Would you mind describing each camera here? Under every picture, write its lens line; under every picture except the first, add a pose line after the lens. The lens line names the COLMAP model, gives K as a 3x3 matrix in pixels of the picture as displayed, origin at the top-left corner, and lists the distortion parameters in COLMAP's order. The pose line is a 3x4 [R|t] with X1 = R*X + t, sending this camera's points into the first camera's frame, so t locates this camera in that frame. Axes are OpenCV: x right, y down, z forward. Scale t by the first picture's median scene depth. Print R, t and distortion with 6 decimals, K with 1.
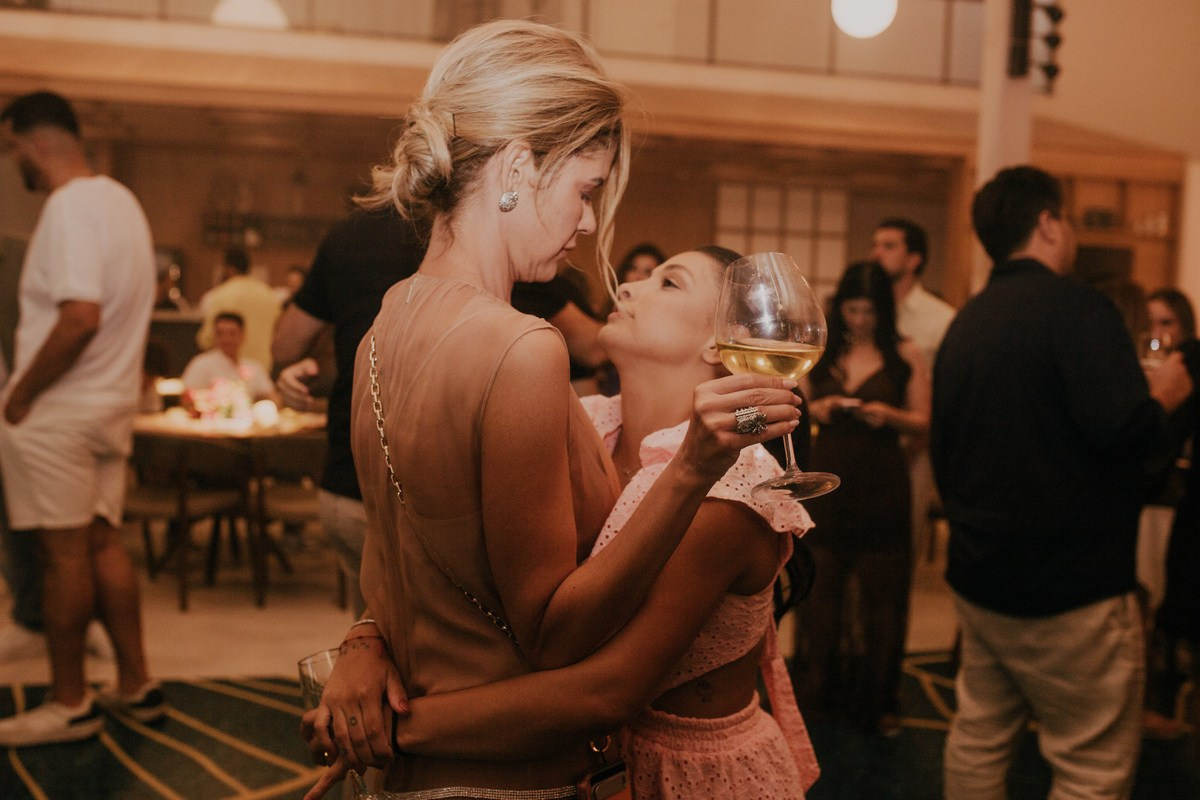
lens RADIAL K [[1207.4, 0, 600.0], [0, 1207.4, 400.0], [0, 0, 1]] dist [-0.004788, 0.001373]
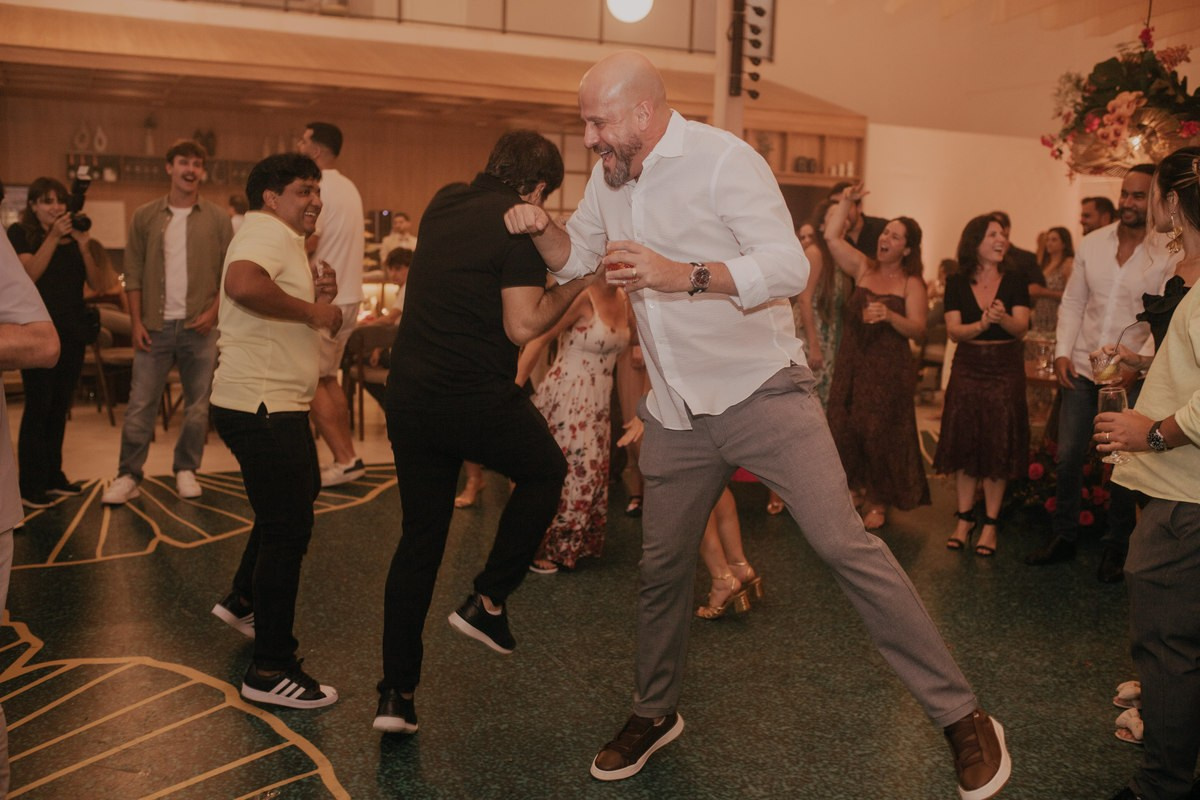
lens RADIAL K [[1207.4, 0, 600.0], [0, 1207.4, 400.0], [0, 0, 1]] dist [-0.004788, 0.001373]
pose [[0.979452, -0.033717, 0.198838, -0.076079], [0.022516, 0.998044, 0.058326, 0.023347], [-0.200415, -0.052651, 0.978295, -0.254923]]
